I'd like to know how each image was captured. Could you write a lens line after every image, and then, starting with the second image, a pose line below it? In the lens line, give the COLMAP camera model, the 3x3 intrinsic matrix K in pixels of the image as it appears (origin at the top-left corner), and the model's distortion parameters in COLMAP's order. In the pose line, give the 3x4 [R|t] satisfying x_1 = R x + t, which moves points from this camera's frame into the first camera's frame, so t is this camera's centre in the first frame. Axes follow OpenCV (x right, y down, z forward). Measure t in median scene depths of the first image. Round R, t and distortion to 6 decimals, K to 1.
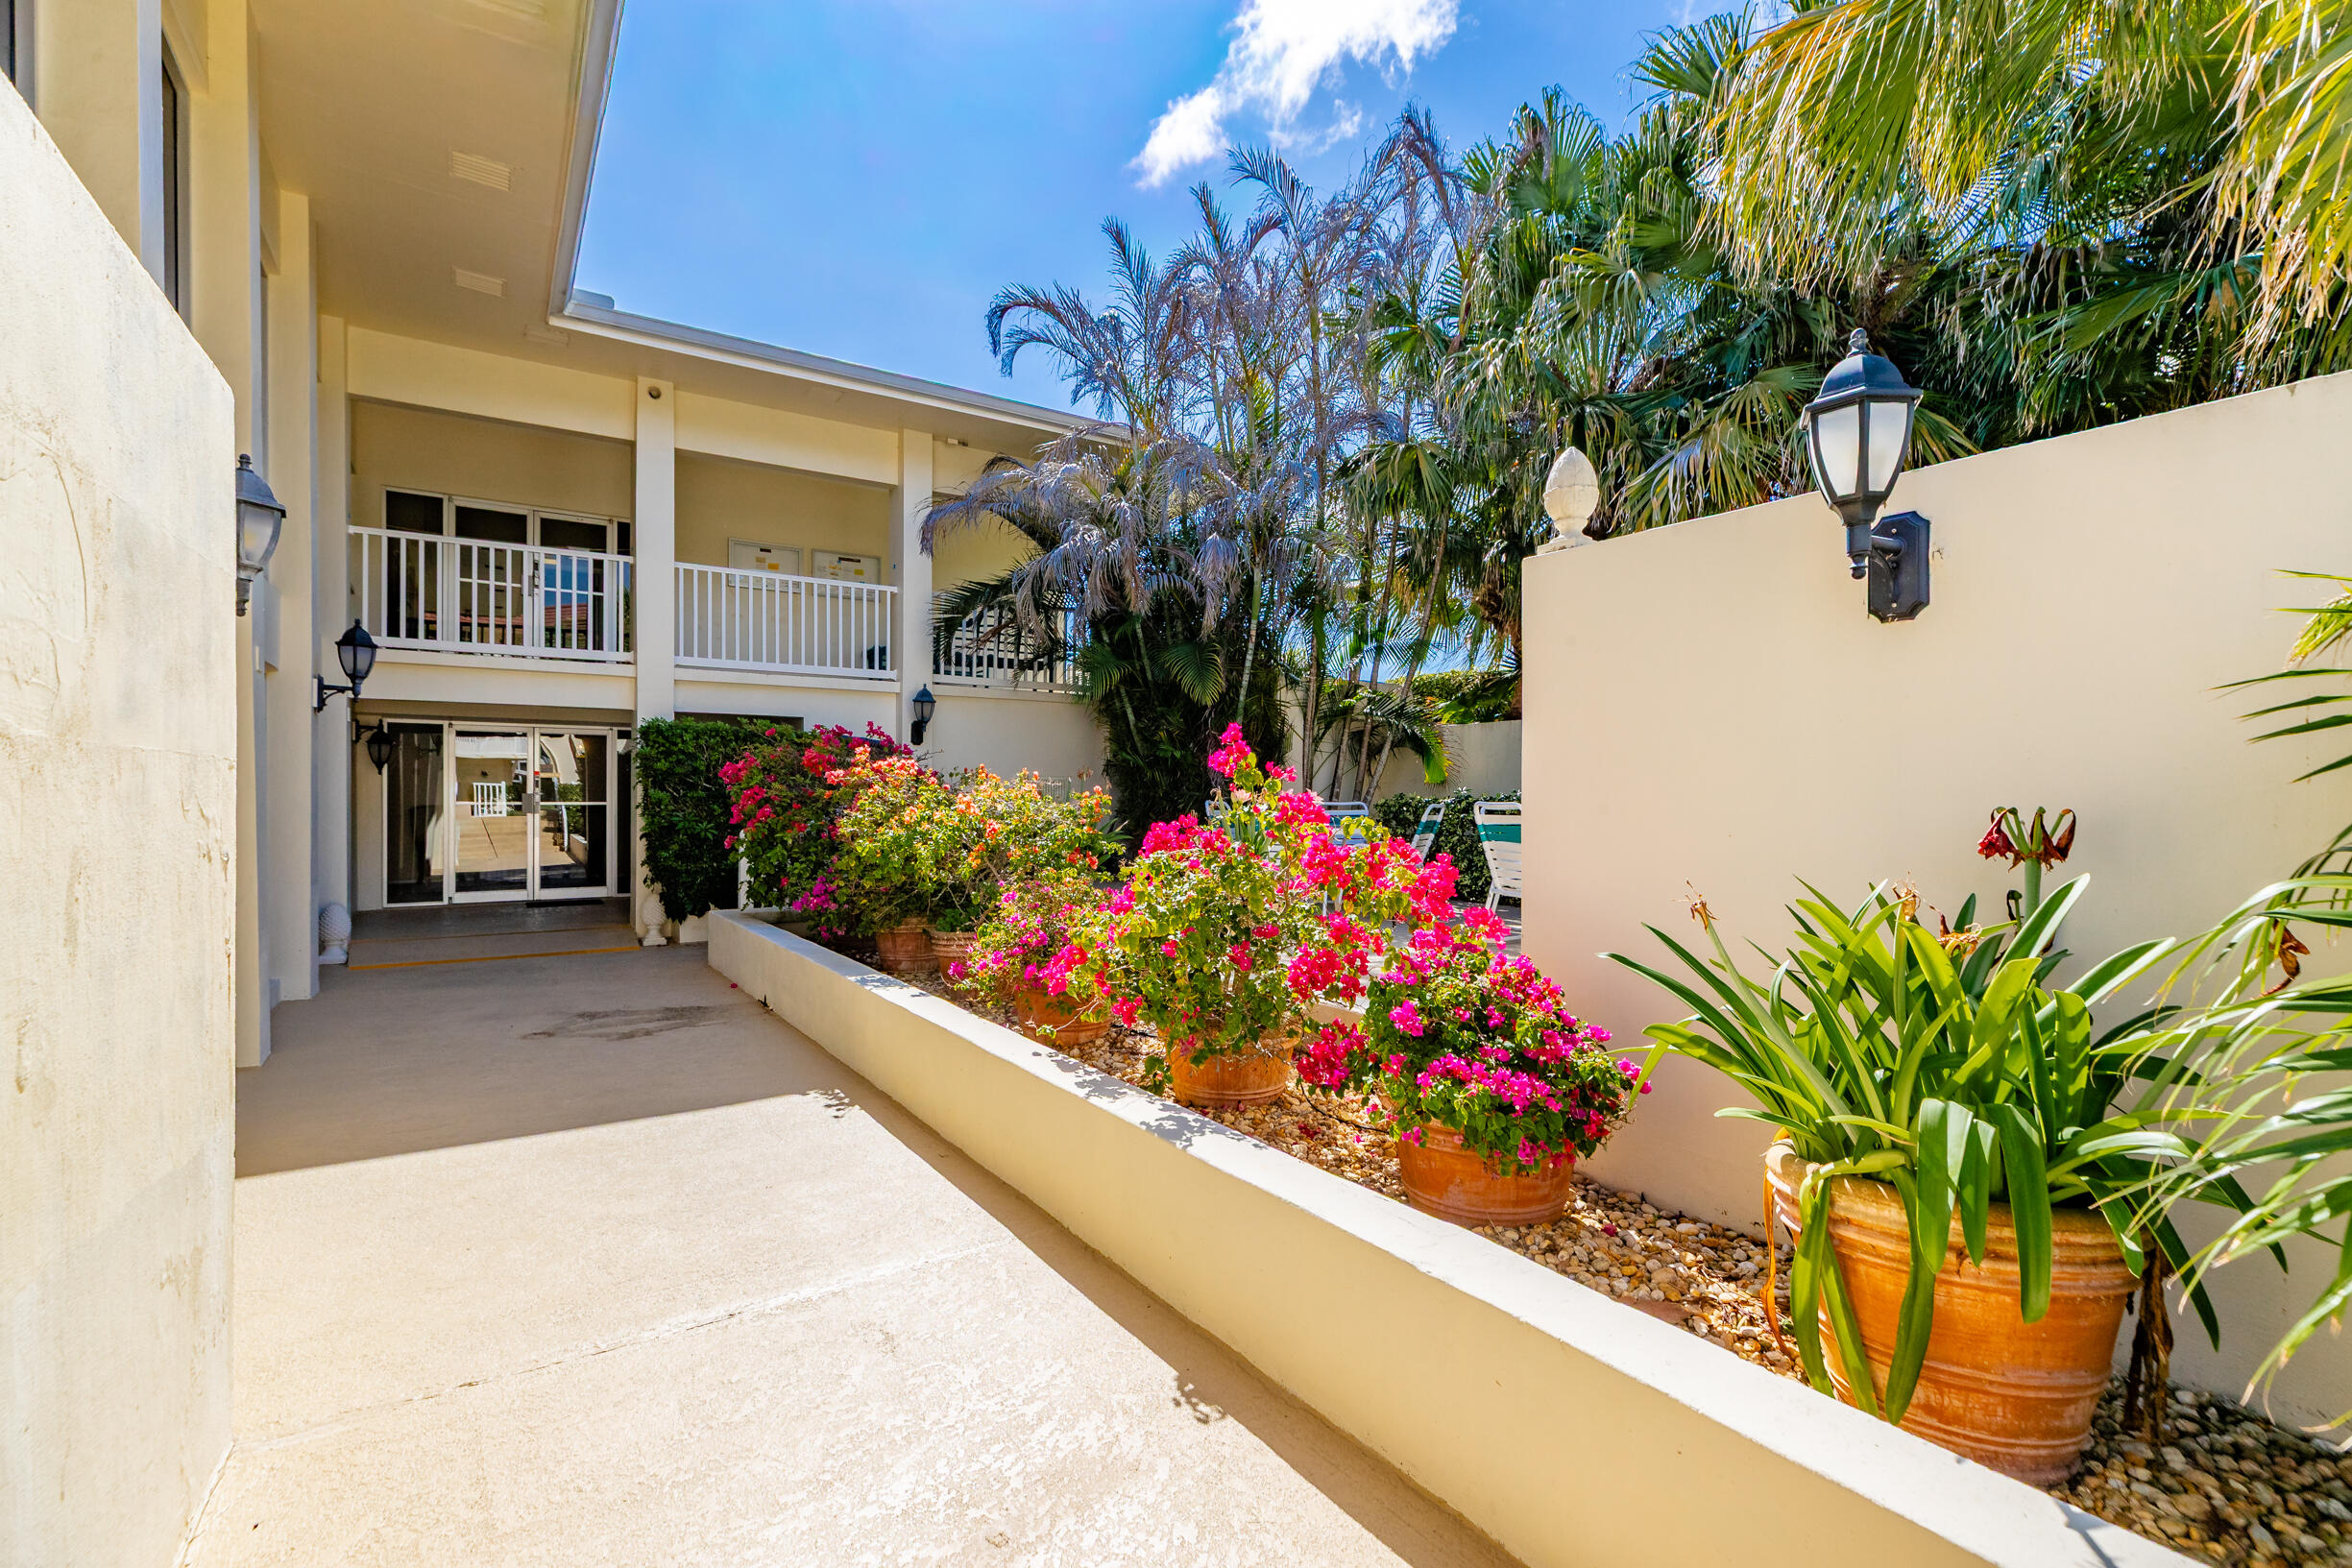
lens RADIAL K [[1029.1, 0, 1166.9], [0, 1029.1, 801.8], [0, 0, 1]] dist [-0.002067, -0.000118]
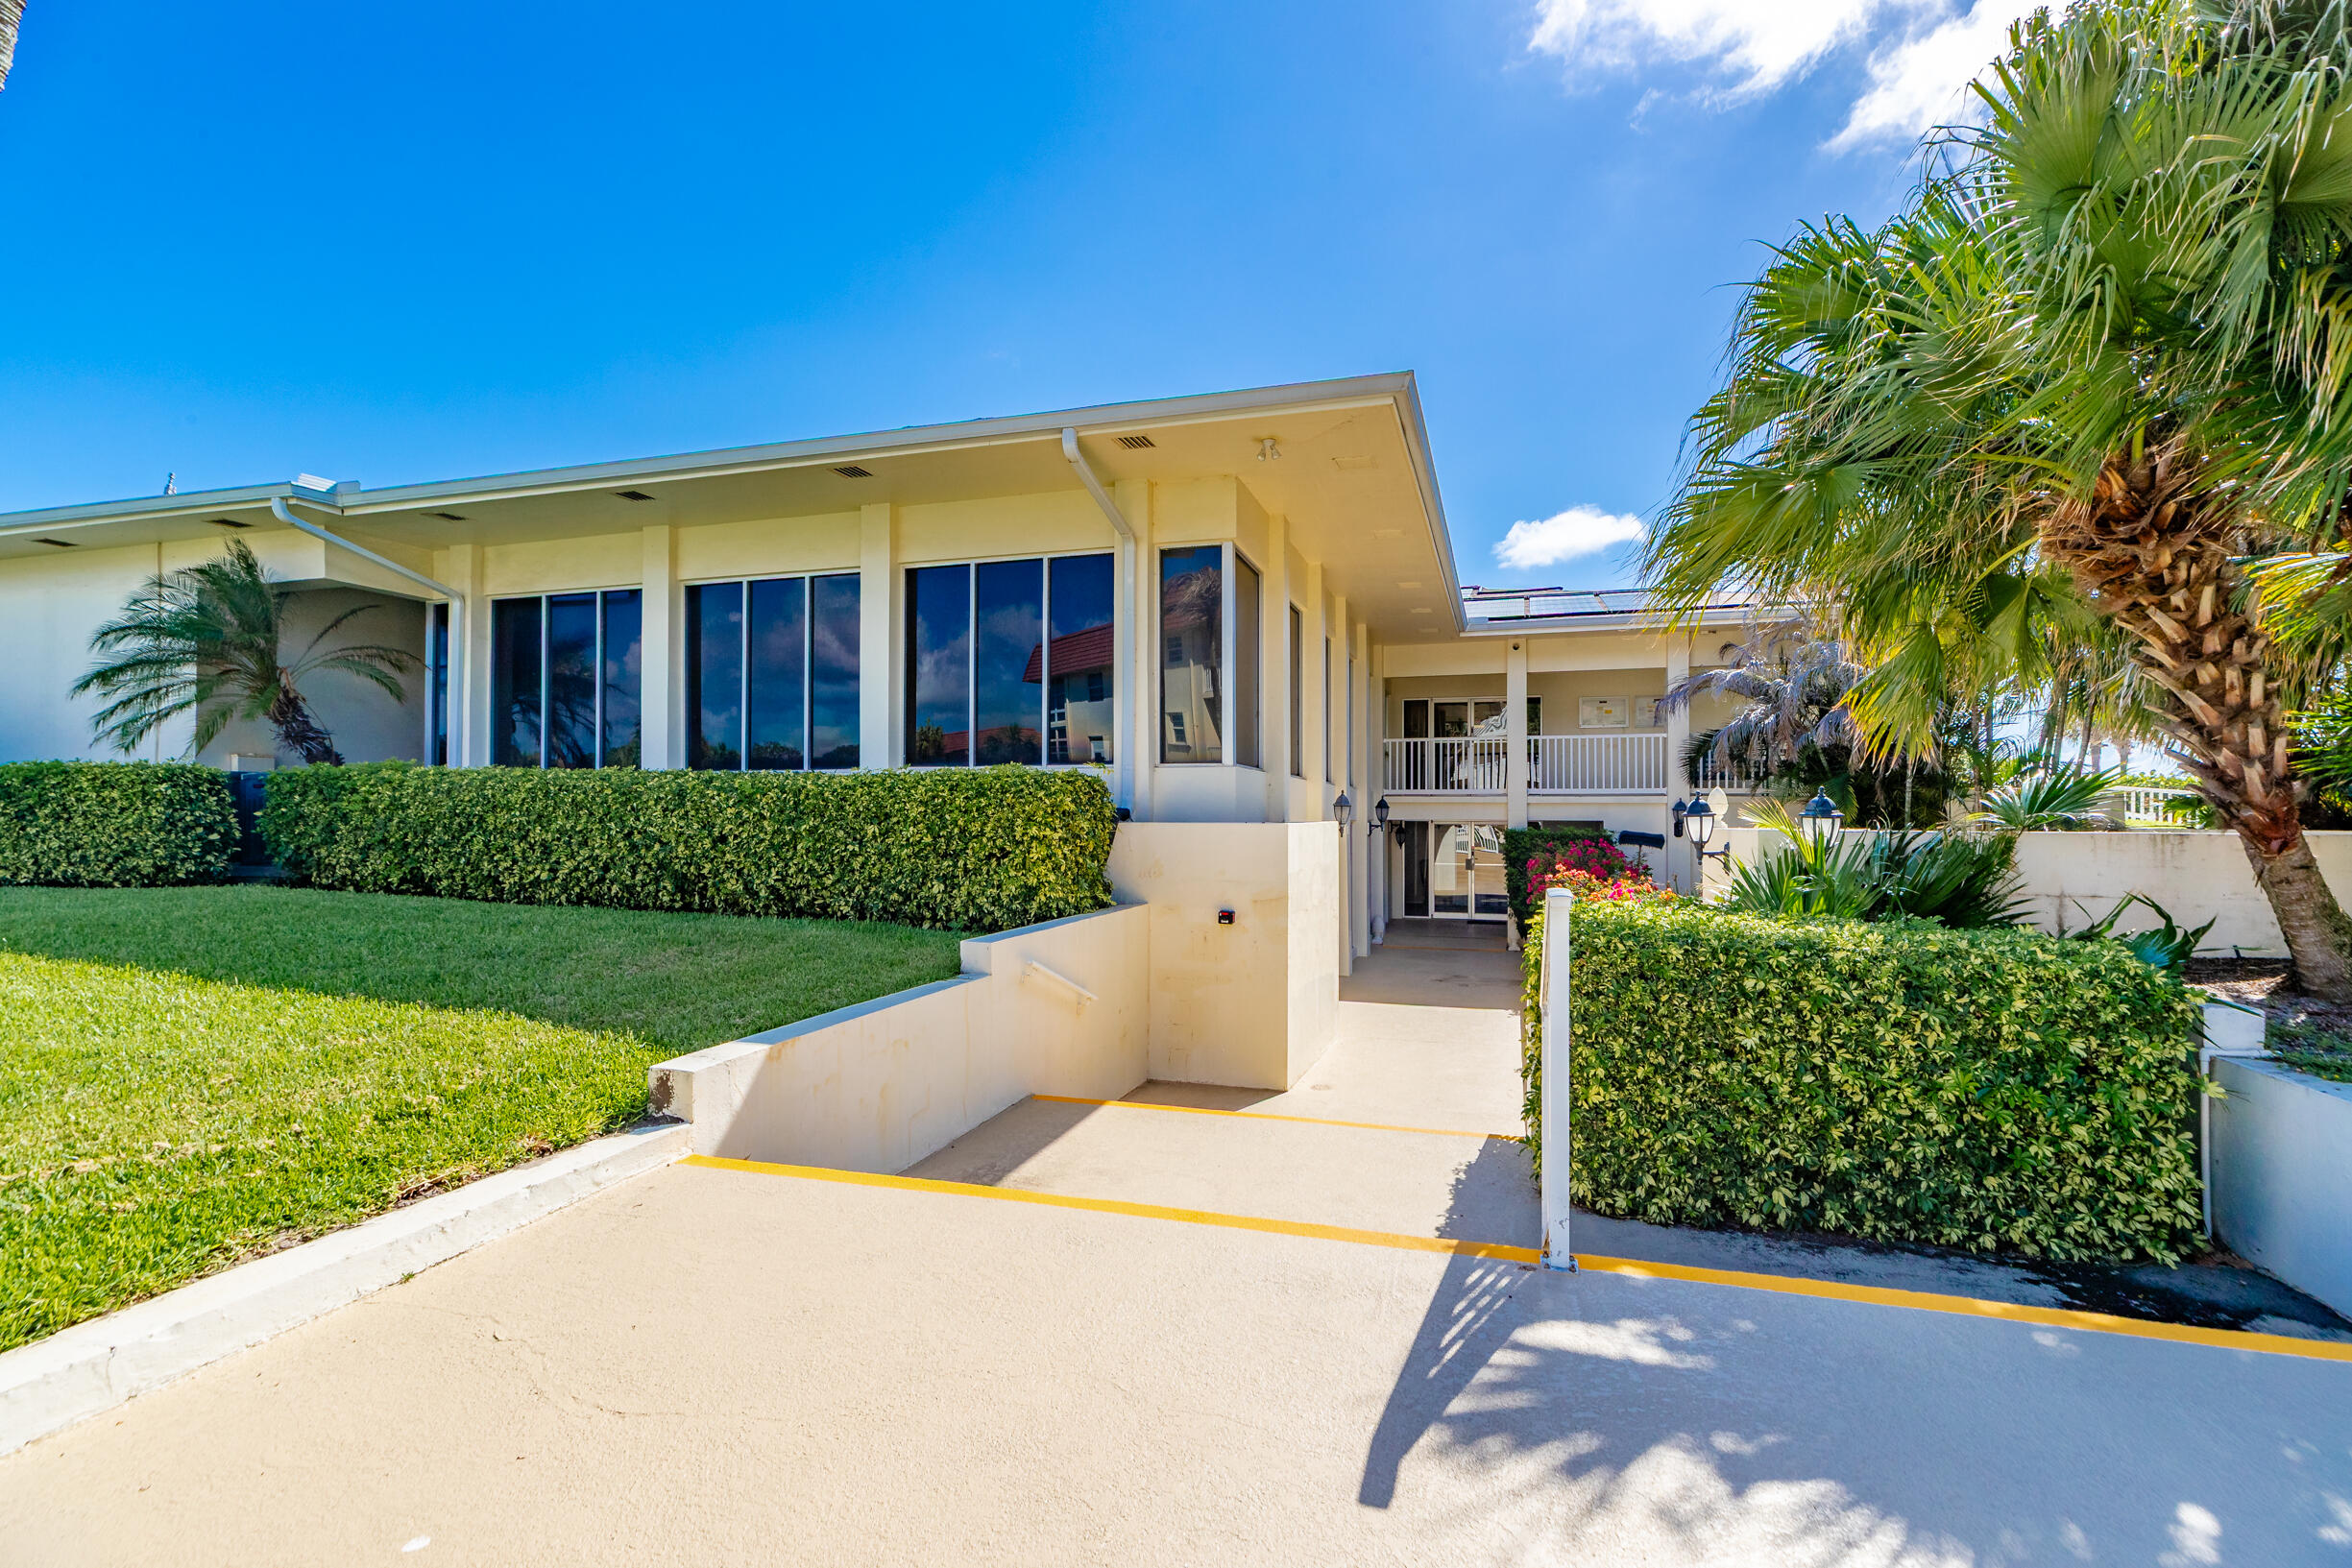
lens RADIAL K [[1078.8, 0, 1186.3], [0, 1078.8, 799.5], [0, 0, 1]] dist [-0.025984, 0.000059]
pose [[0.630059, -0.006746, -0.776518, 0.593987], [-0.004330, 0.999916, -0.012199, -0.098631], [0.776535, 0.011048, 0.629977, -0.633444]]
